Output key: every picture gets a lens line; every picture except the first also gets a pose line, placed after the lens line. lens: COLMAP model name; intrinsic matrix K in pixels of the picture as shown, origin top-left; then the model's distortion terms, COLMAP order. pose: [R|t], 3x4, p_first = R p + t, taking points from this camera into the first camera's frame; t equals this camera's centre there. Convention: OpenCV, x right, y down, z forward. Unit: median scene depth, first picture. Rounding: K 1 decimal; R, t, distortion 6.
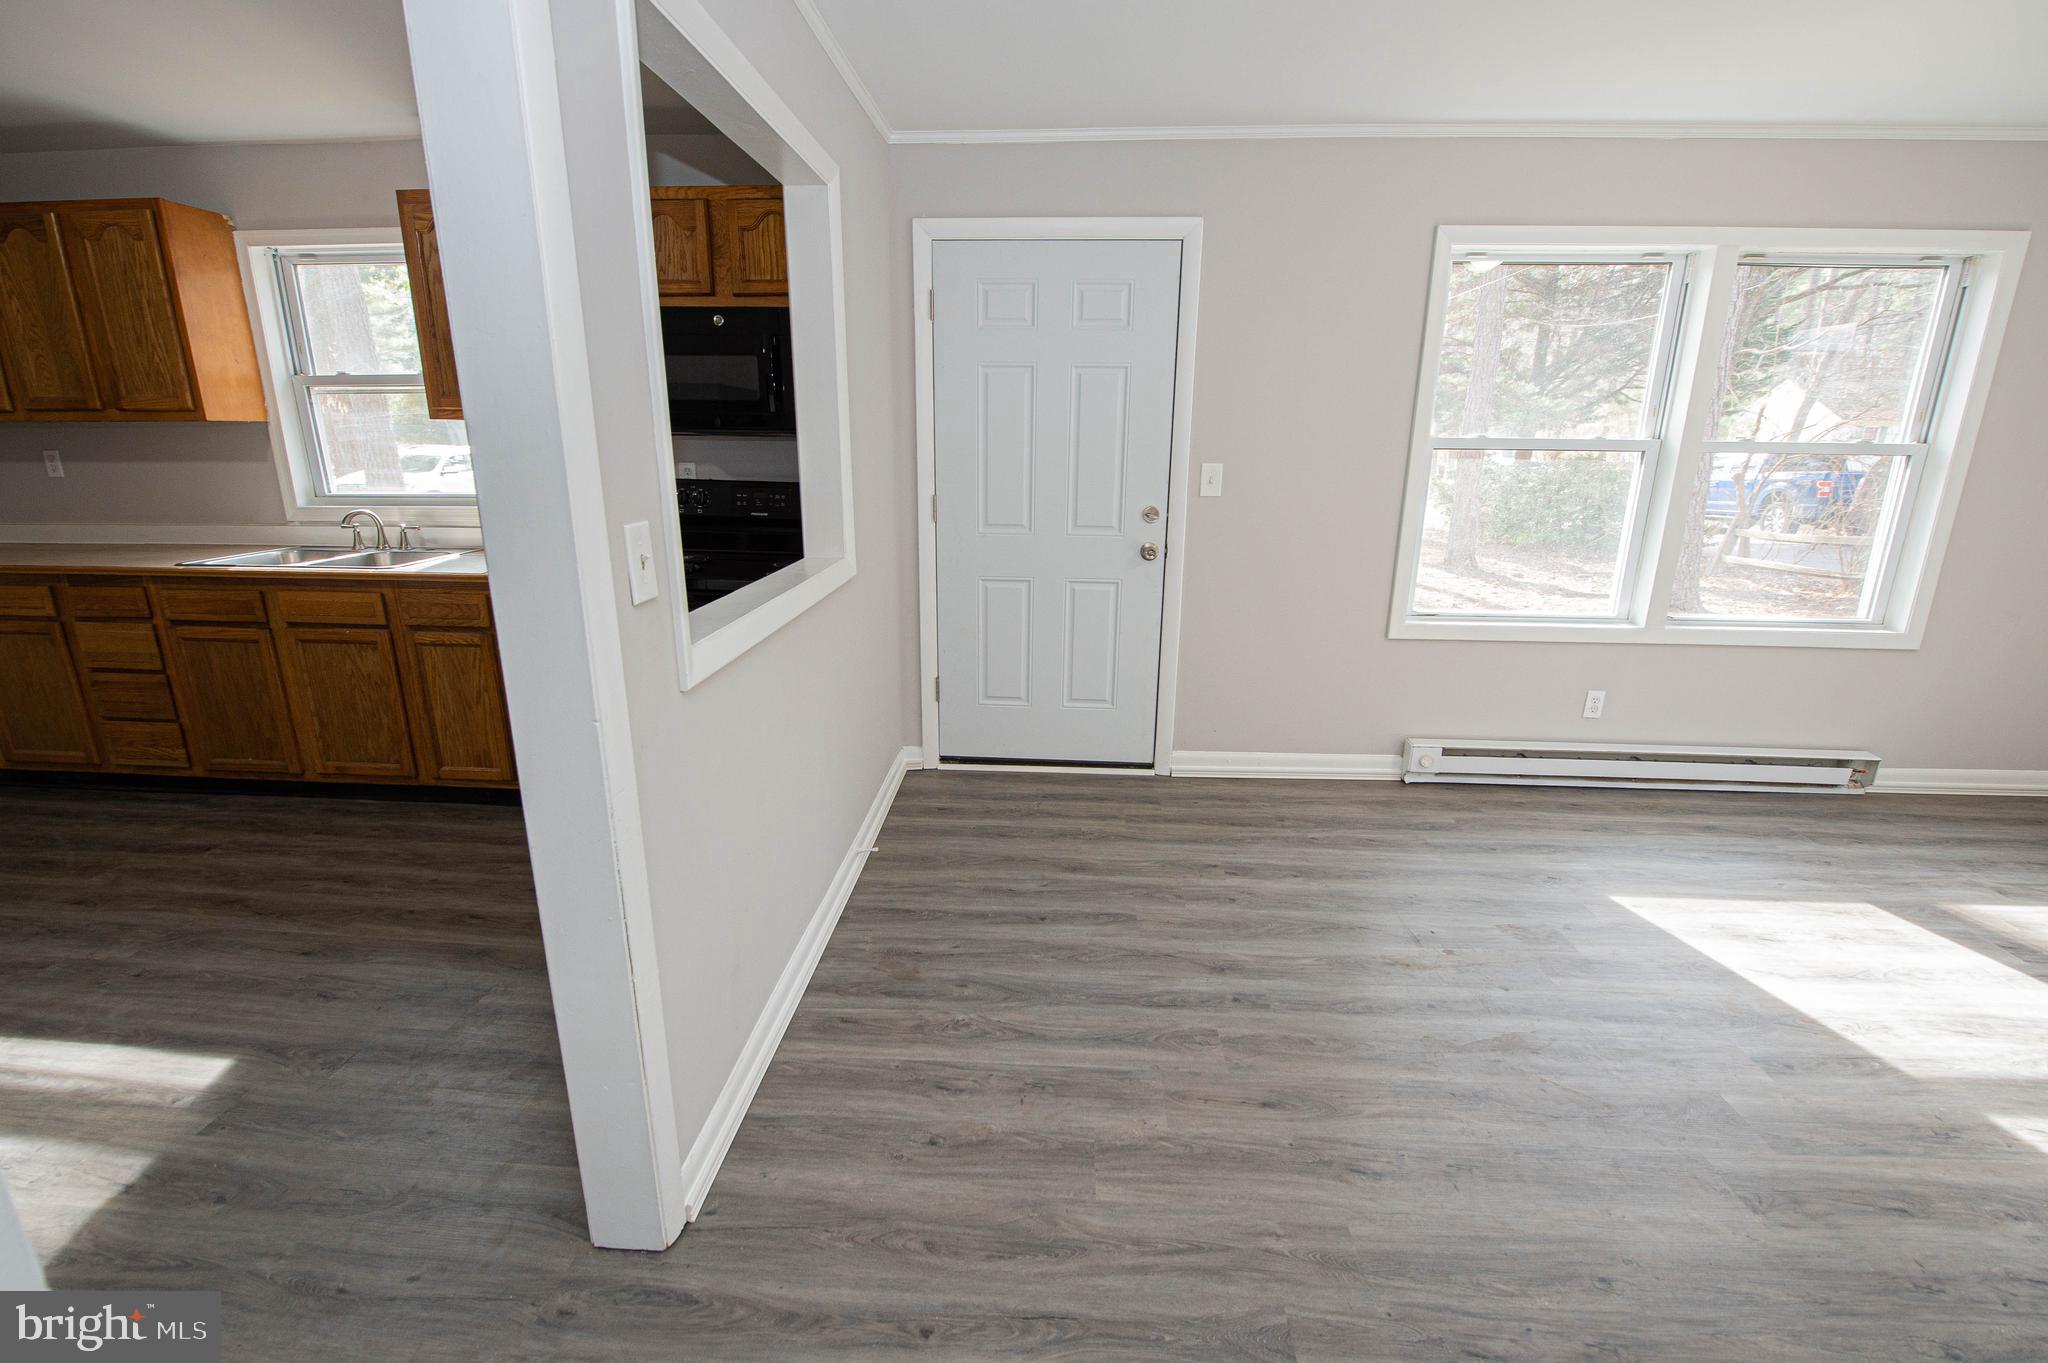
lens RADIAL K [[877.4, 0, 1019.3], [0, 877.4, 677.8], [0, 0, 1]] dist [-0.013293, -0.002038]
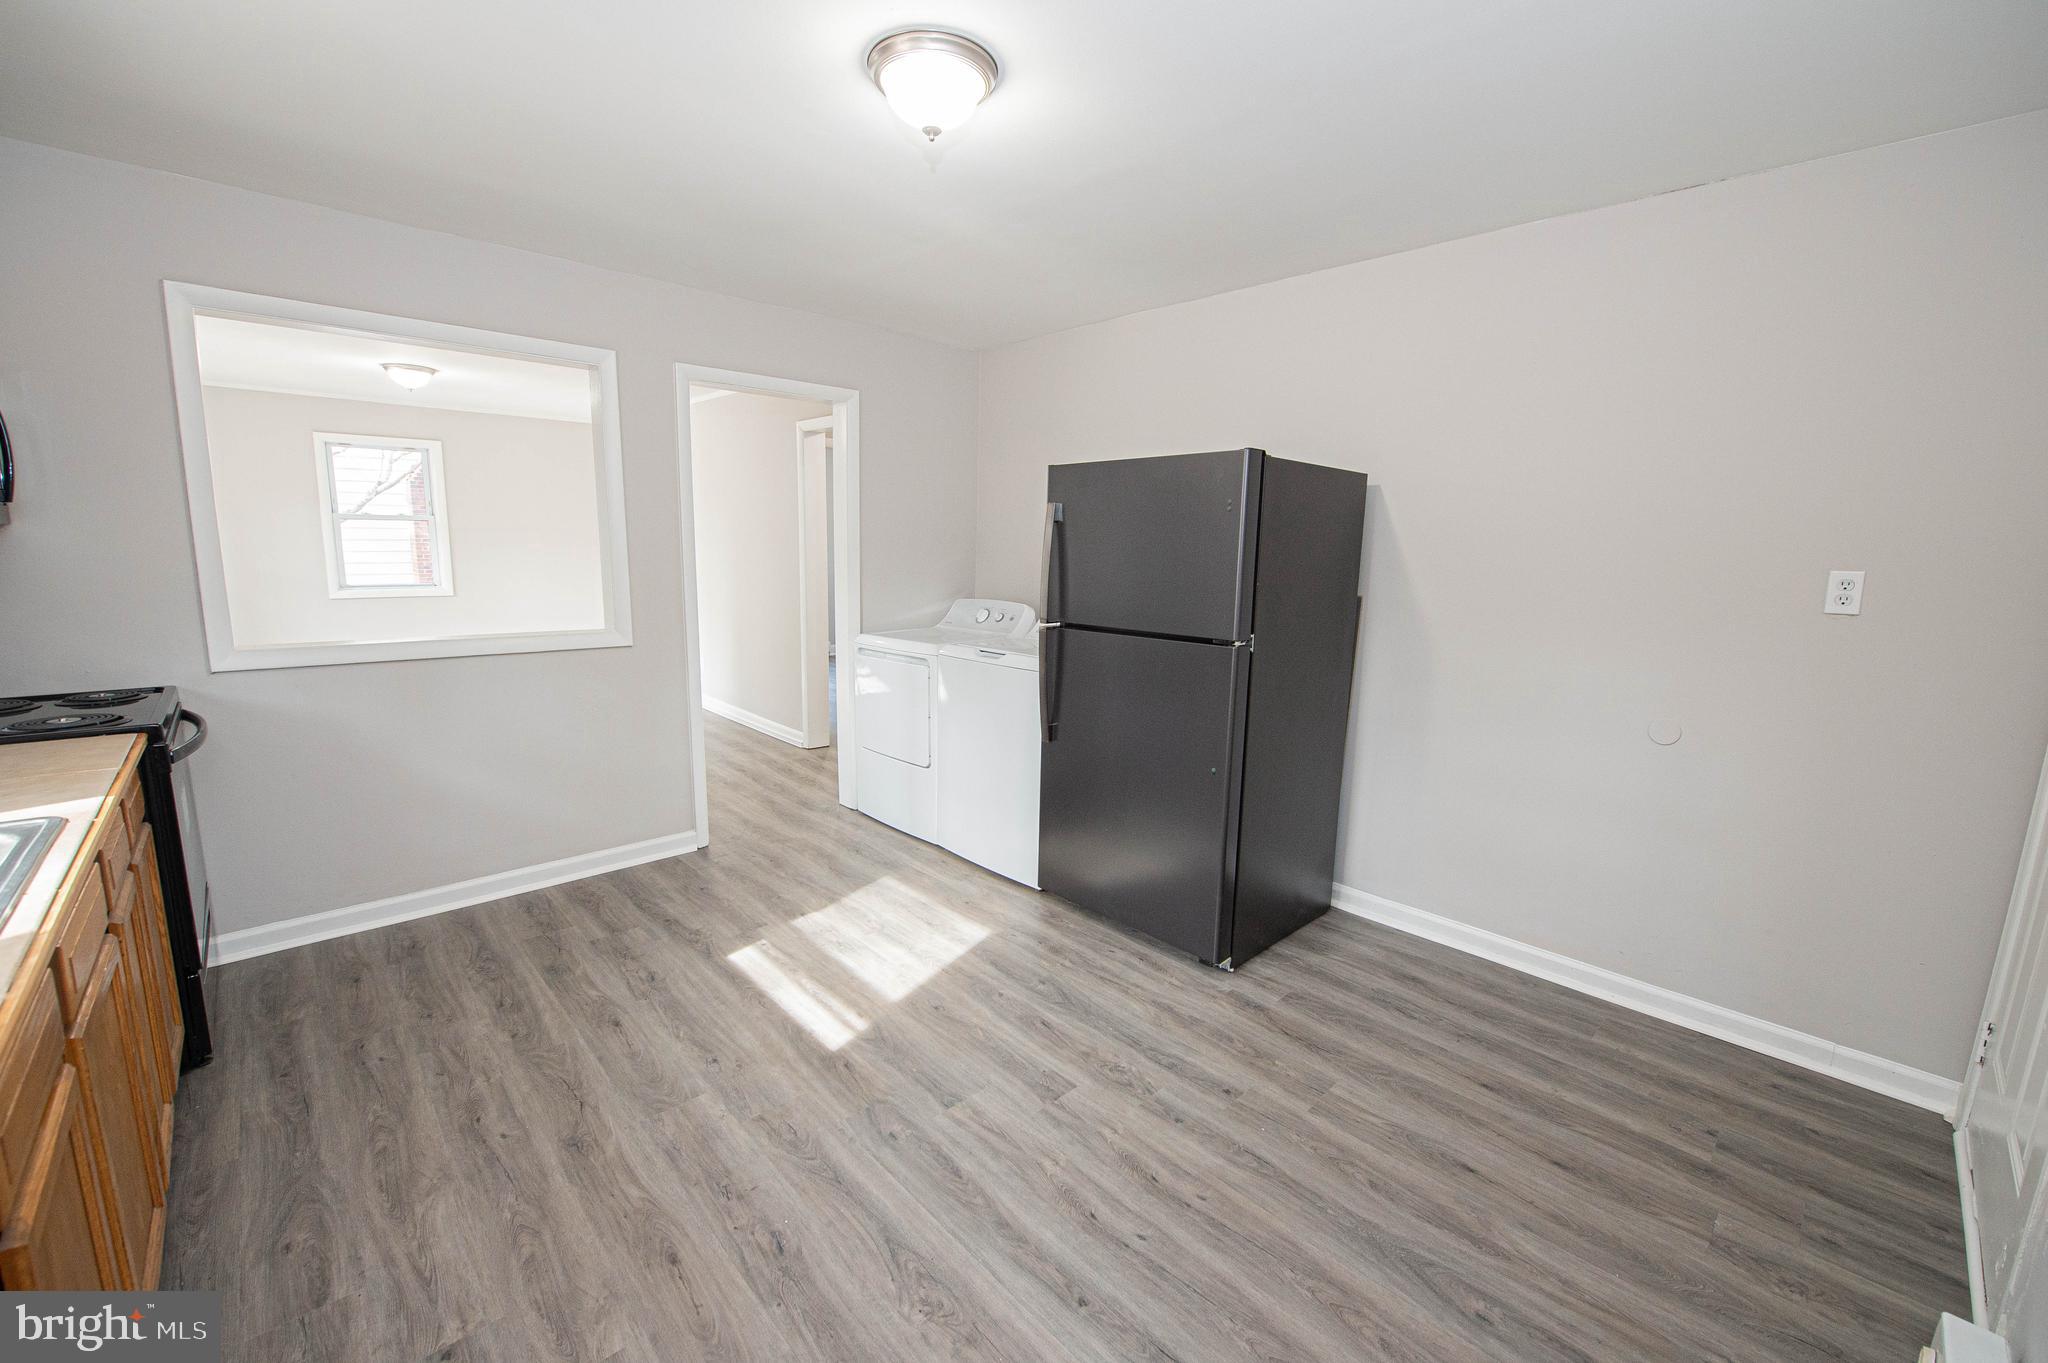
lens RADIAL K [[819.9, 0, 1016.2], [0, 819.9, 683.4], [0, 0, 1]] dist [-0.013753, -0.003333]
pose [[-0.724753, -0.139553, 0.674728, -1.331112], [0.159298, 0.918804, 0.361143, -0.255504], [-0.670341, 0.369222, -0.643675, 0.865150]]
